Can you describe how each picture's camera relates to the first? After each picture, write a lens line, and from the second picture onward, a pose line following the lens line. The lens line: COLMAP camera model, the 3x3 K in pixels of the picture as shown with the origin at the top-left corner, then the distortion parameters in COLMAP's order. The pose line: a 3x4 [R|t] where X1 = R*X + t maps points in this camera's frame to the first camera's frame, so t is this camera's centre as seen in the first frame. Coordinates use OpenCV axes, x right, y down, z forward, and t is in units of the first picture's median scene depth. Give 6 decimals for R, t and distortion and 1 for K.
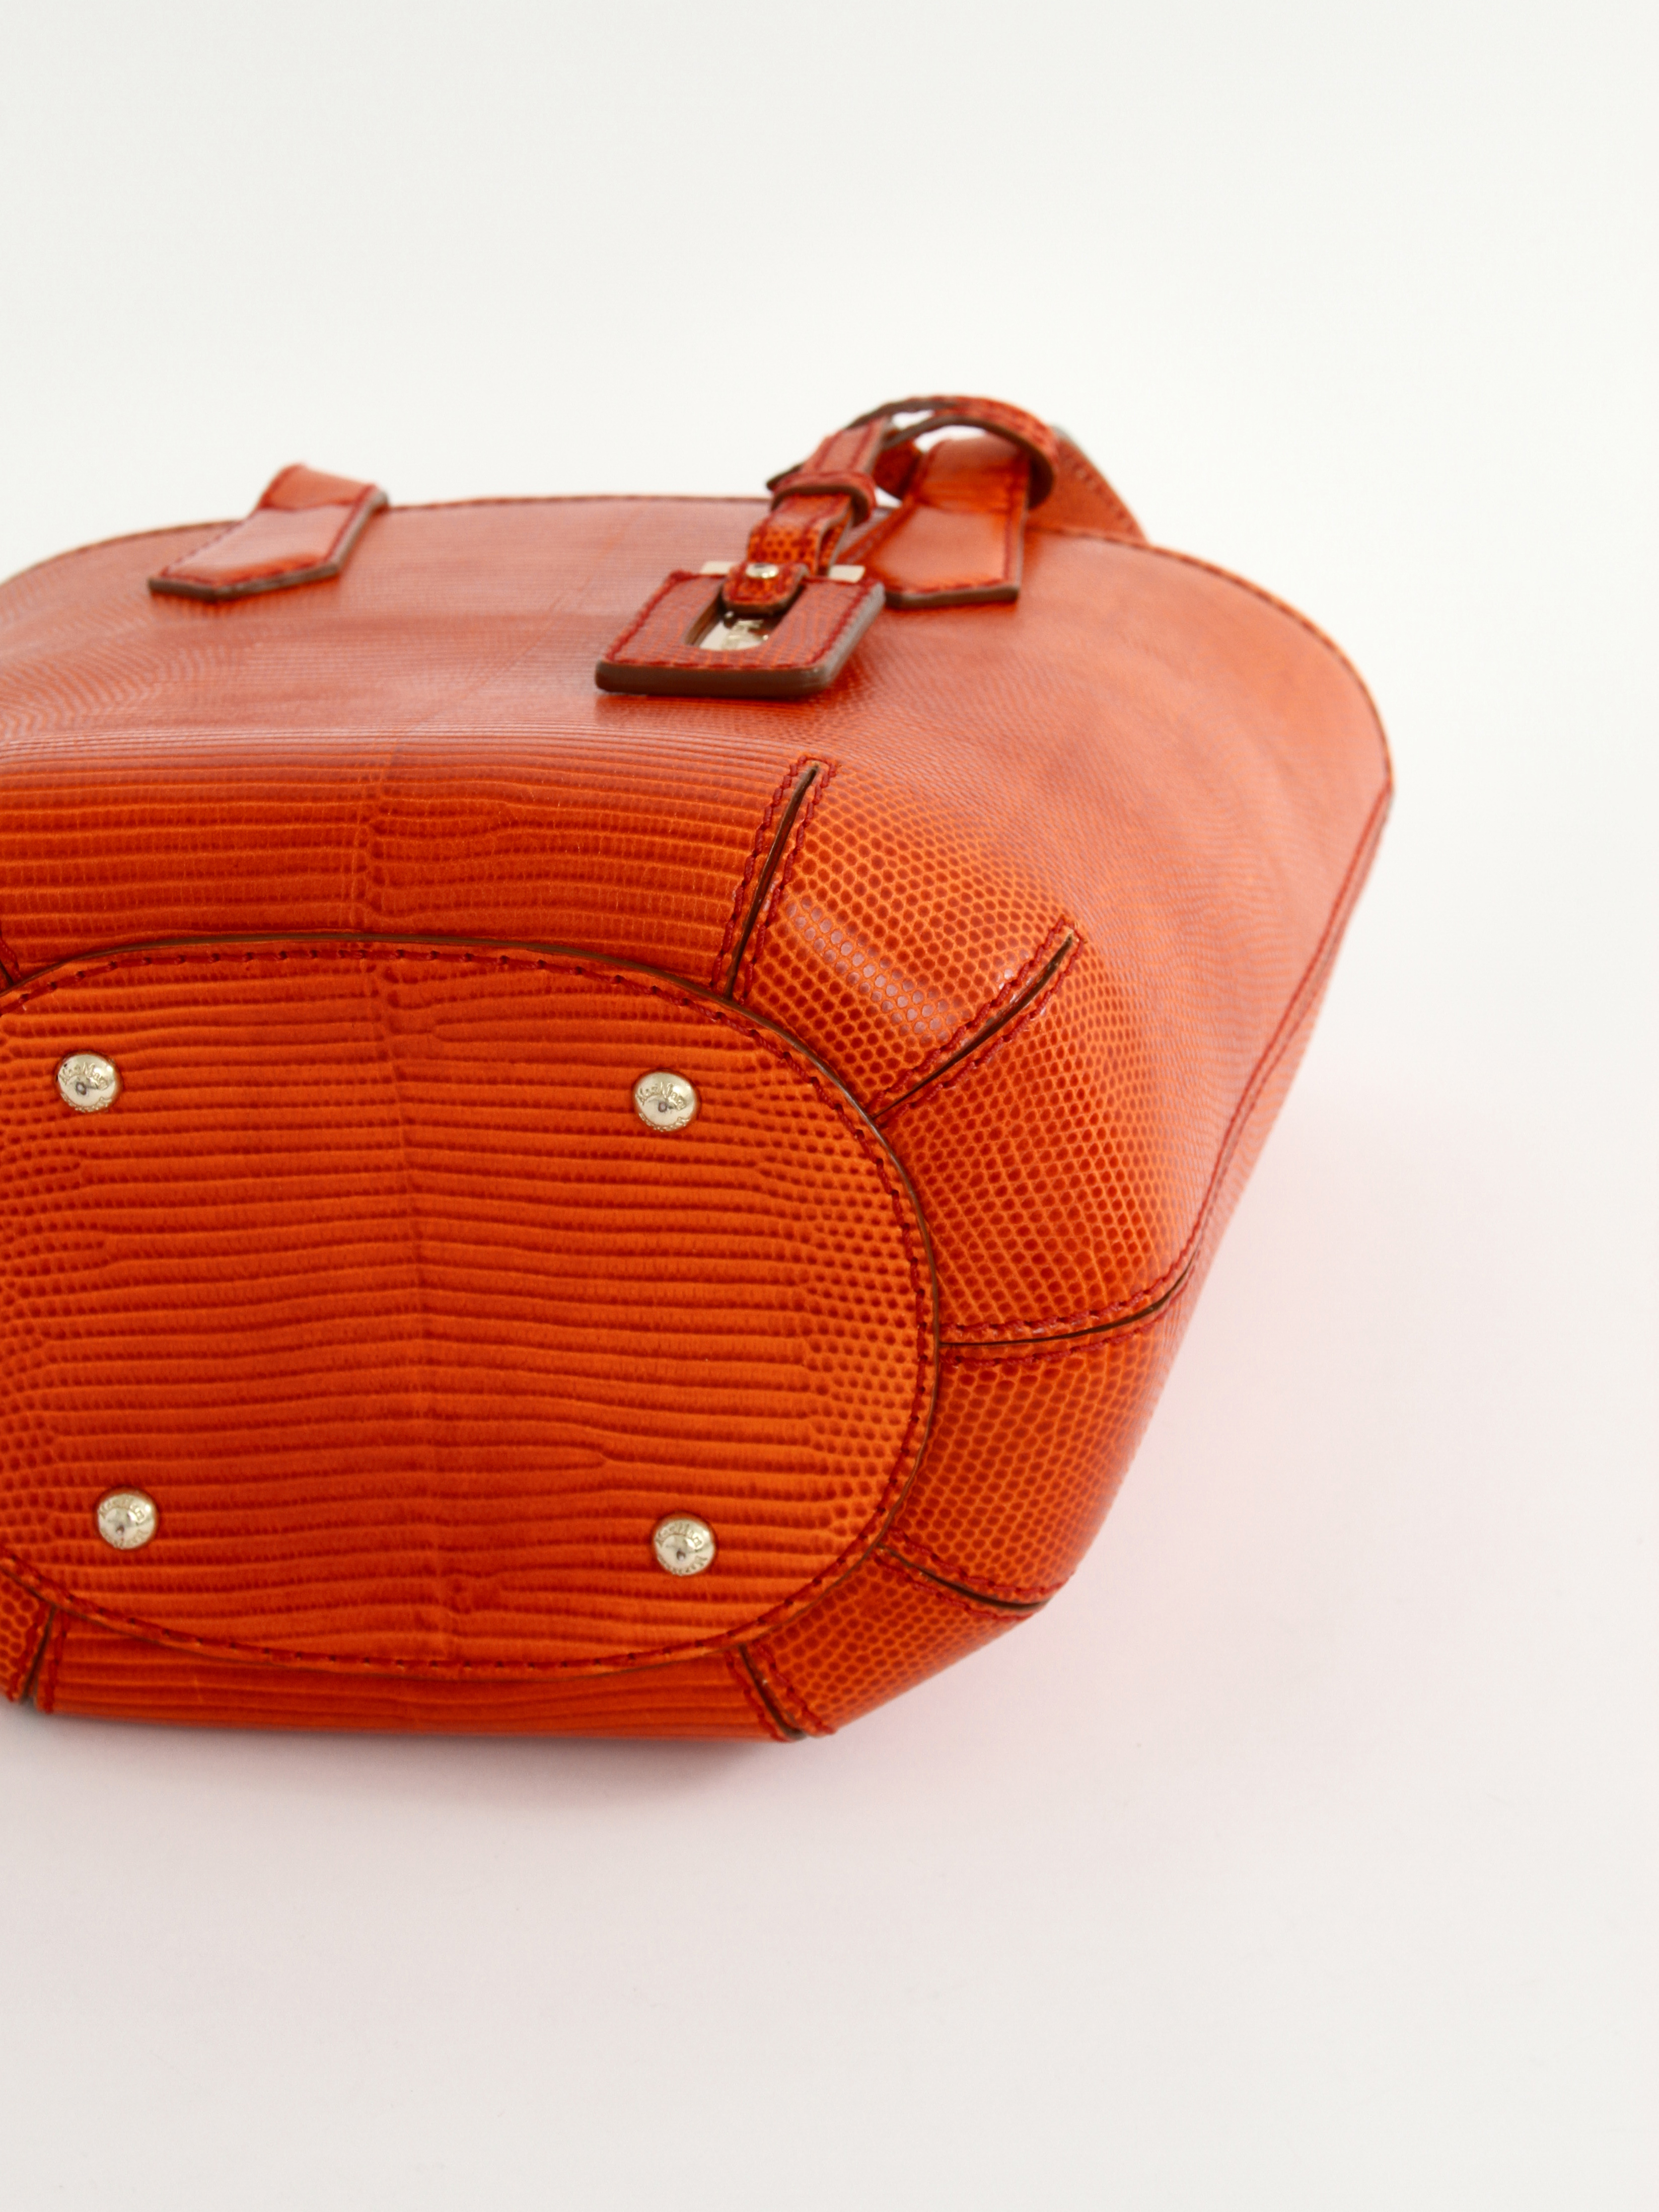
lens RADIAL K [[4686.4, 0, 829.5], [0, 4686.4, 1106.0], [0, 0, 1]] dist [-0.058412, 0.283397]
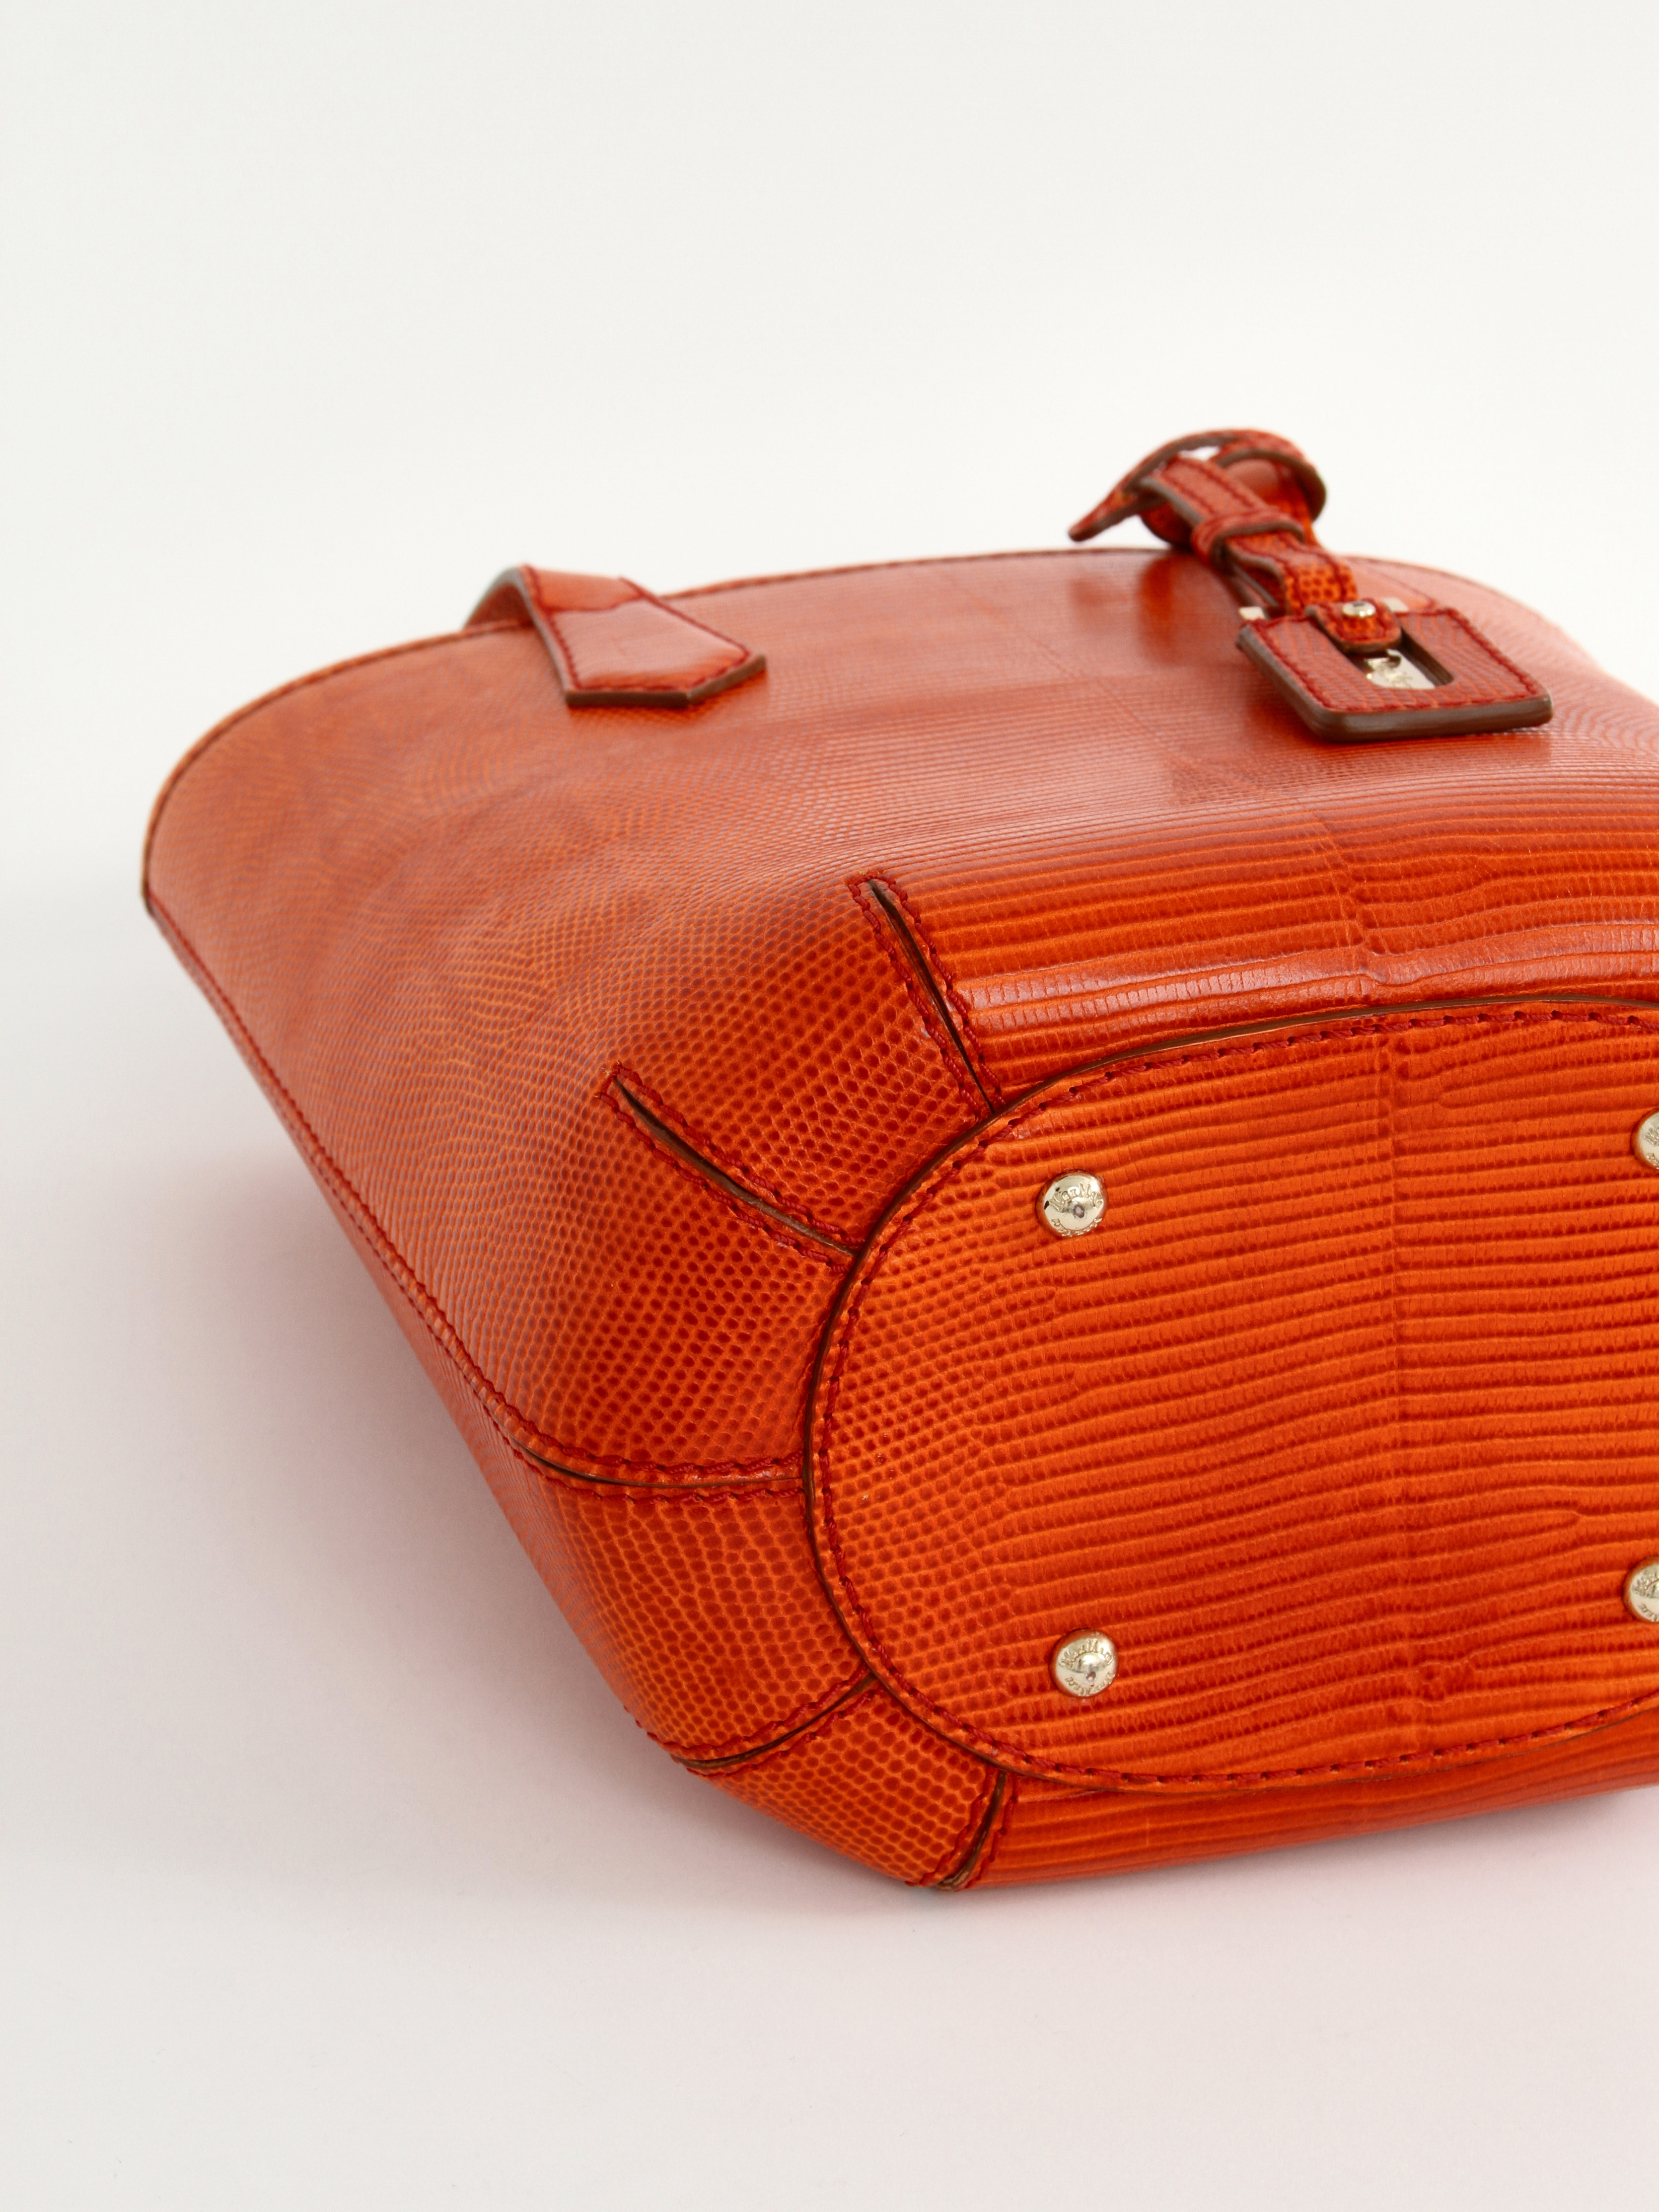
lens RADIAL K [[4655.2, 0, 779.4], [0, 4655.2, 1103.3], [0, 0, 1]] dist [-0.033227, 0.755586]
pose [[0.939668, -0.132302, 0.315469, -0.501341], [0.136878, 0.990558, 0.007714, -0.040091], [-0.313511, 0.035932, 0.948905, 0.131181]]
